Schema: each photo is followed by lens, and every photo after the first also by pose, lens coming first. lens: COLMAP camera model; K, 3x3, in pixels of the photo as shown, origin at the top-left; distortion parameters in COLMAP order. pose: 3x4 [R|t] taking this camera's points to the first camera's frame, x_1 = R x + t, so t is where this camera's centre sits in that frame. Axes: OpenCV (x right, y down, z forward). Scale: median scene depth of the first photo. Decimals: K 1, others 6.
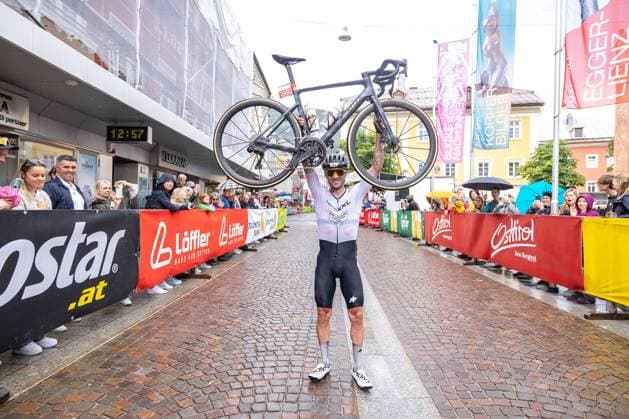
lens RADIAL K [[654.5, 0, 334.6], [0, 654.5, 222.4], [0, 0, 1]] dist [-0.009791, -0.007300]
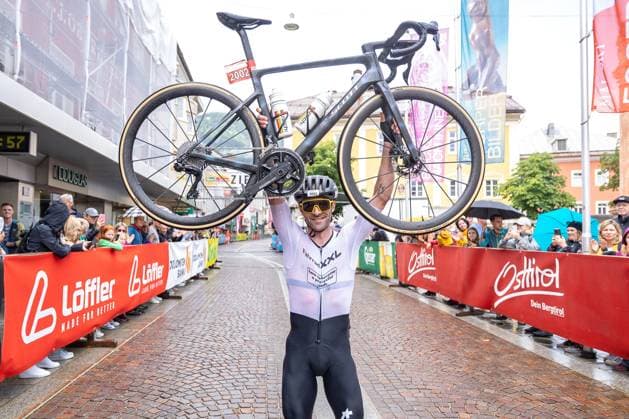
lens RADIAL K [[730.0, 0, 330.0], [0, 730.0, 209.1], [0, 0, 1]] dist [0.005273, 0.029748]
pose [[0.996217, -0.001417, 0.086887, -0.027044], [0.005533, 0.998873, -0.047143, -0.023138], [-0.086722, 0.047446, 0.995102, 0.183067]]
